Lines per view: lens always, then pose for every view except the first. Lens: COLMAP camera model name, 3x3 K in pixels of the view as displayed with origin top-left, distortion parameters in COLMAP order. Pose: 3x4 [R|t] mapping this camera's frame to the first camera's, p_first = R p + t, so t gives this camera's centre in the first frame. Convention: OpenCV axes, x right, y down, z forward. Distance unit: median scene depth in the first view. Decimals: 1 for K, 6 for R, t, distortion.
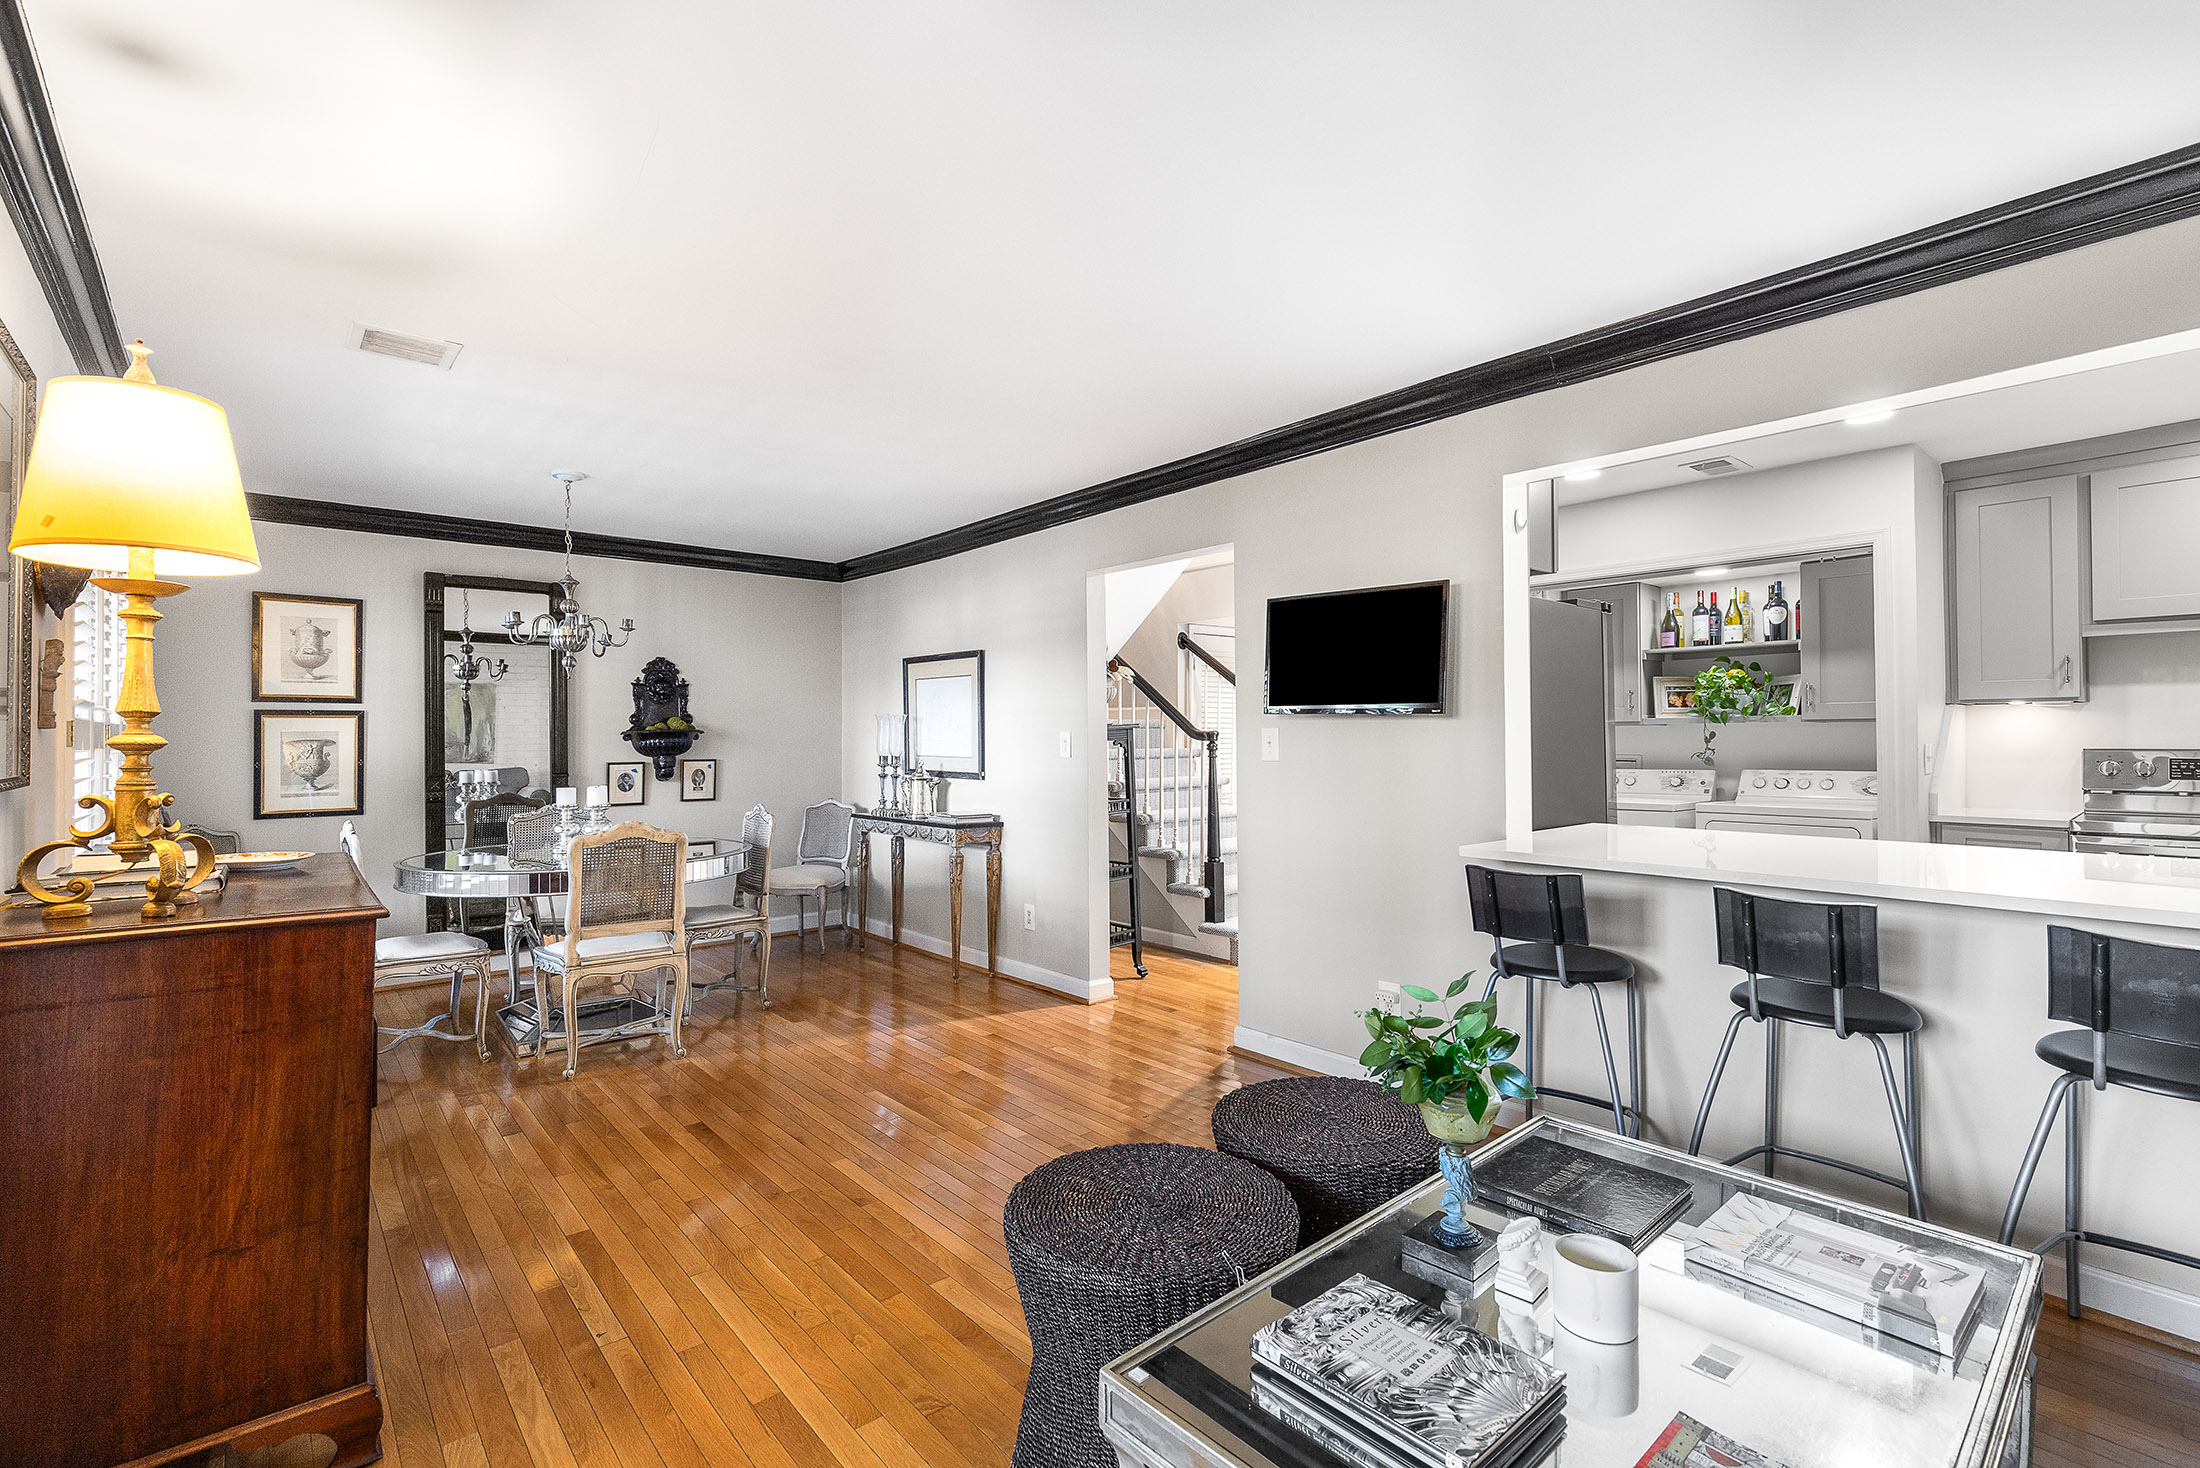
lens RADIAL K [[986.3, 0, 1109.1], [0, 986.3, 729.8], [0, 0, 1]] dist [0.008643, -0.000283]
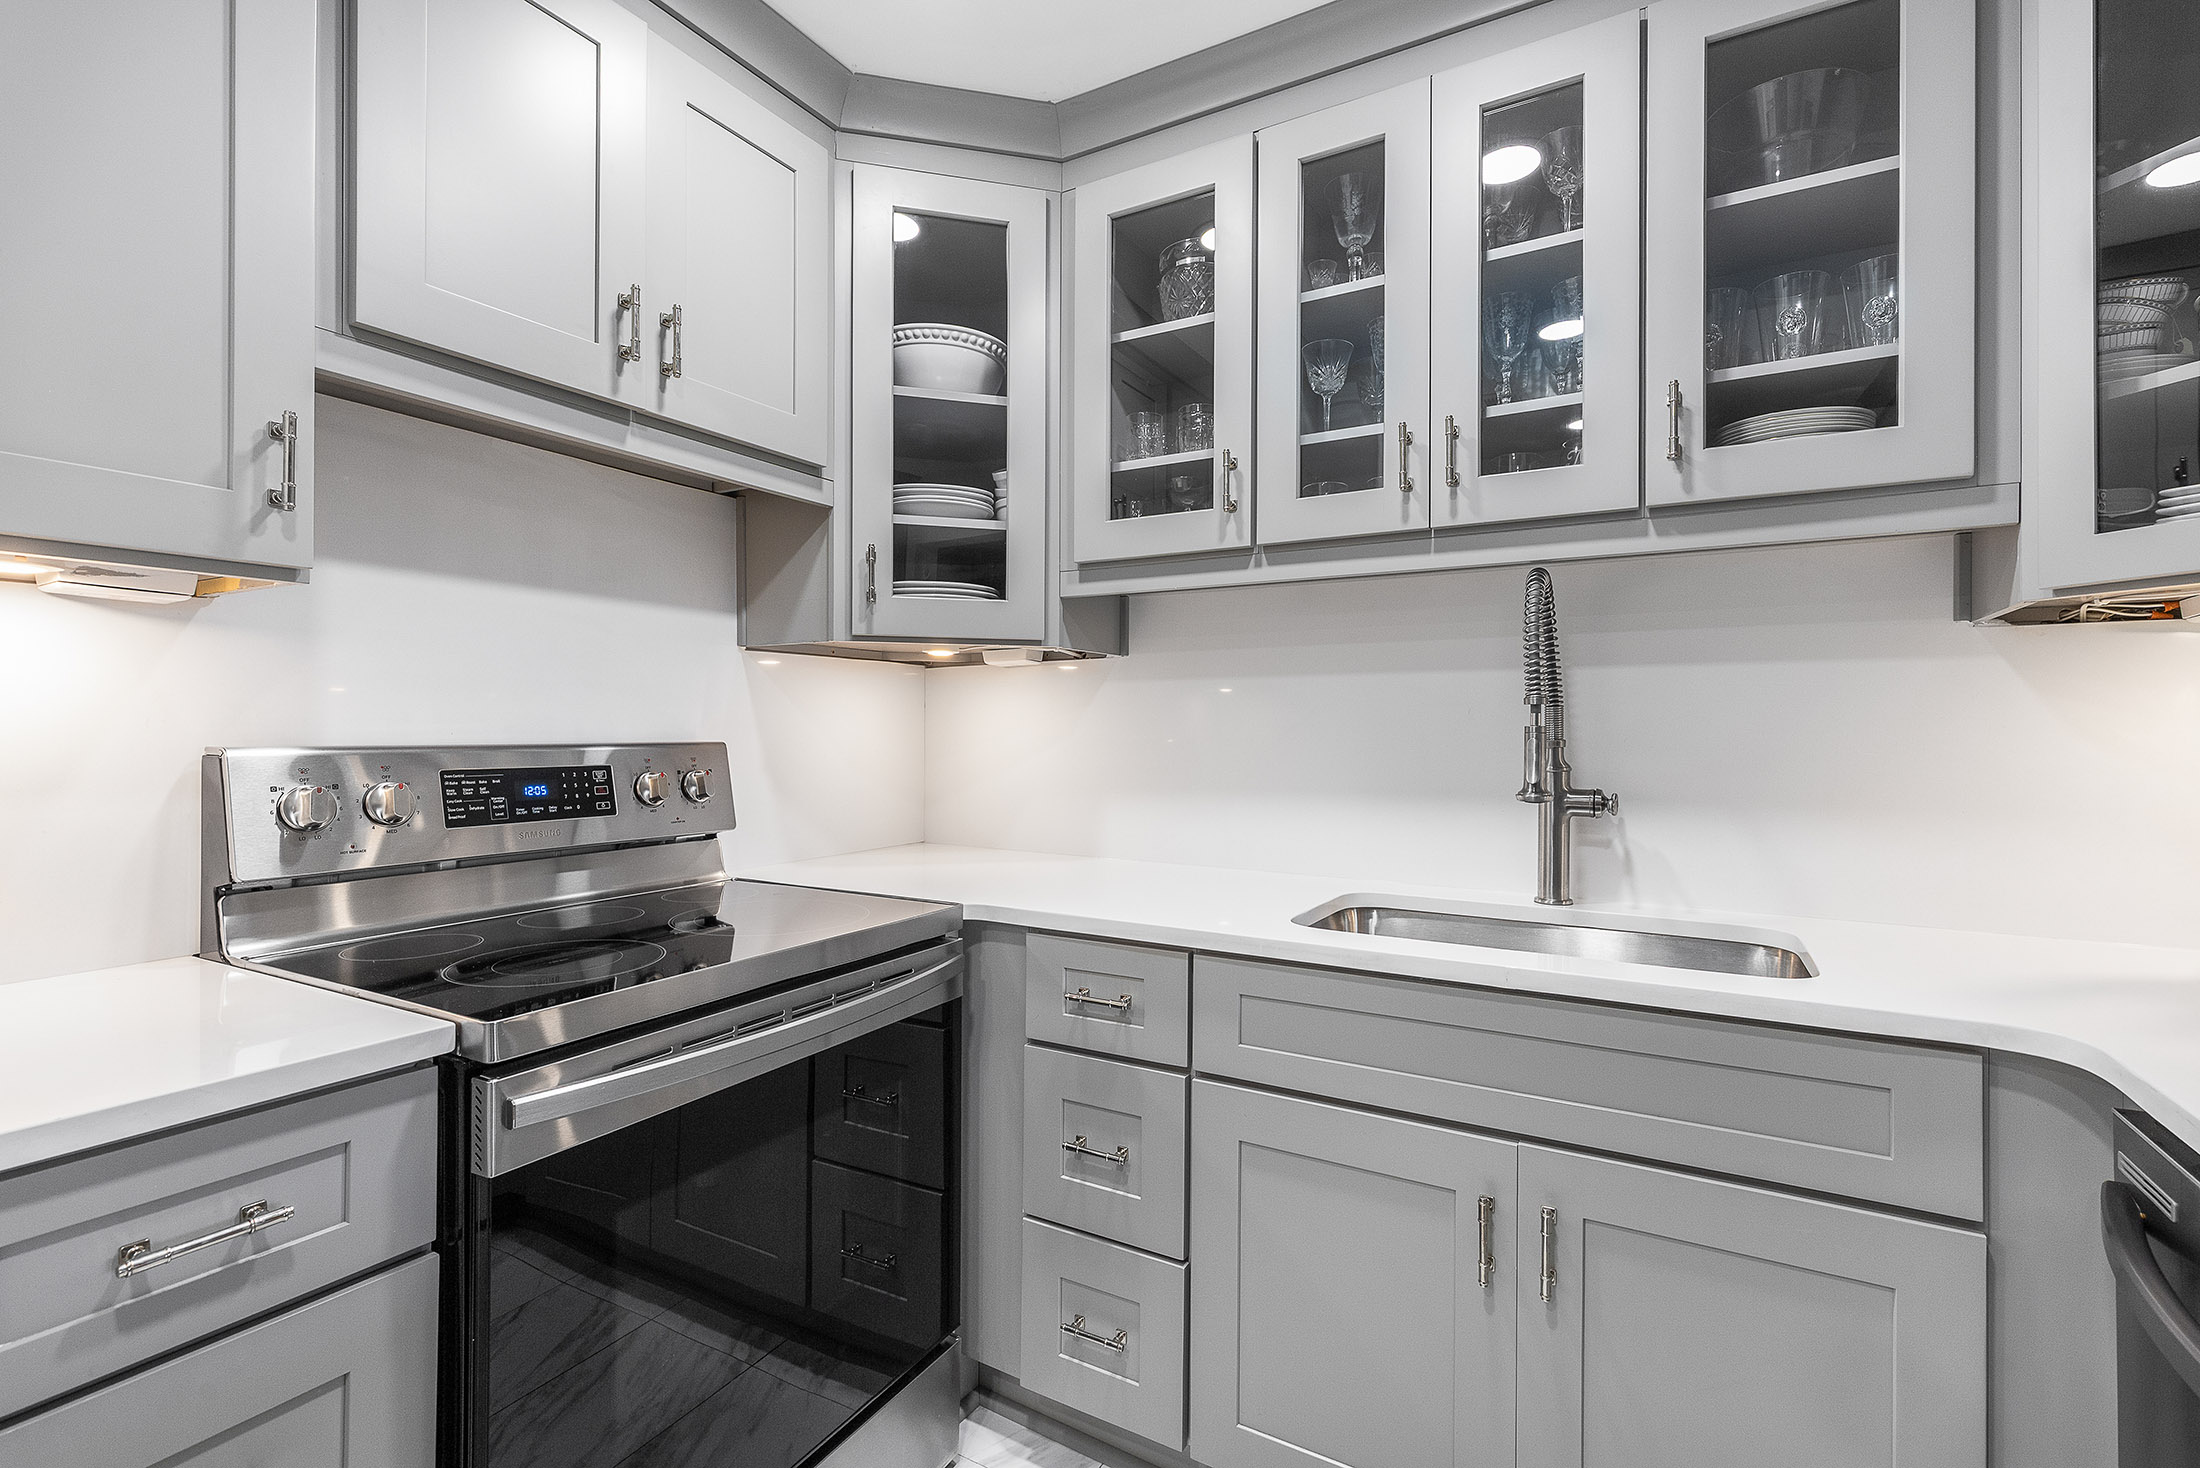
lens RADIAL K [[979.9, 0, 1101.8], [0, 979.9, 726.9], [0, 0, 1]] dist [-0.000073, -0.000904]
pose [[-0.330372, 0.005359, 0.943835, 0.501686], [-0.008251, 0.999929, -0.008566, 0.010614], [-0.943815, -0.010617, -0.330305, 0.698208]]
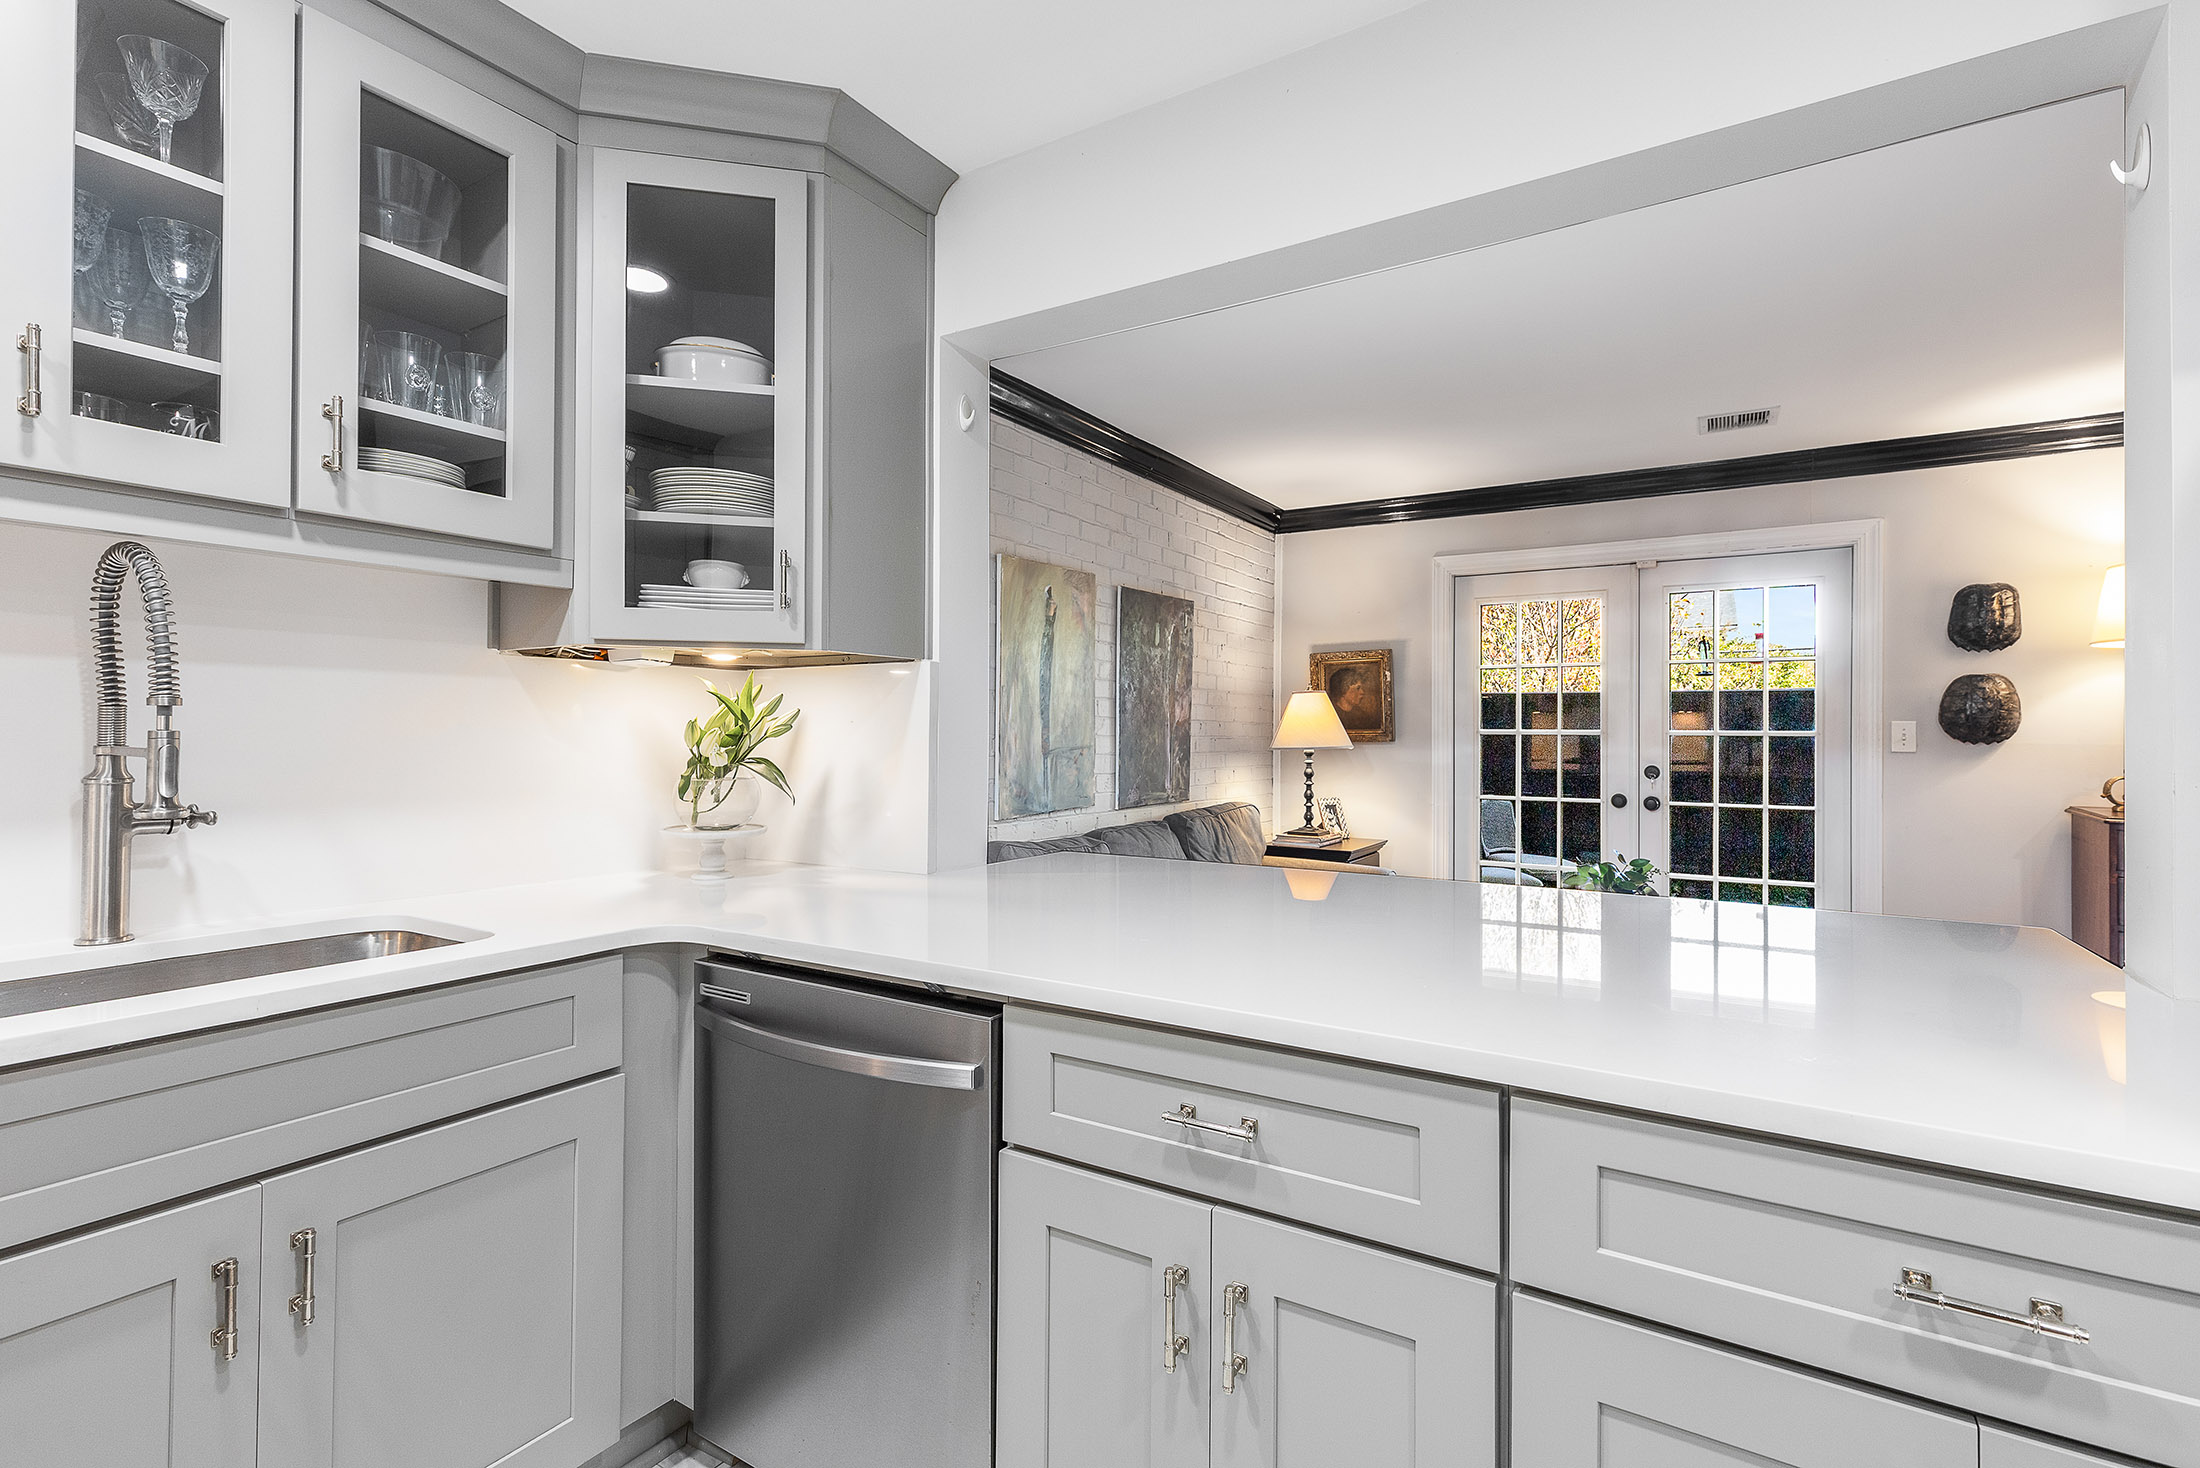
lens RADIAL K [[1000.8, 0, 1100.1], [0, 1000.8, 724.2], [0, 0, 1]] dist [0.001996, -0.000154]
pose [[-0.958487, -0.003310, -0.285116, 0.579298], [0.000697, 0.999902, -0.013950, 0.008815], [0.285134, -0.013570, -0.958391, 0.797365]]
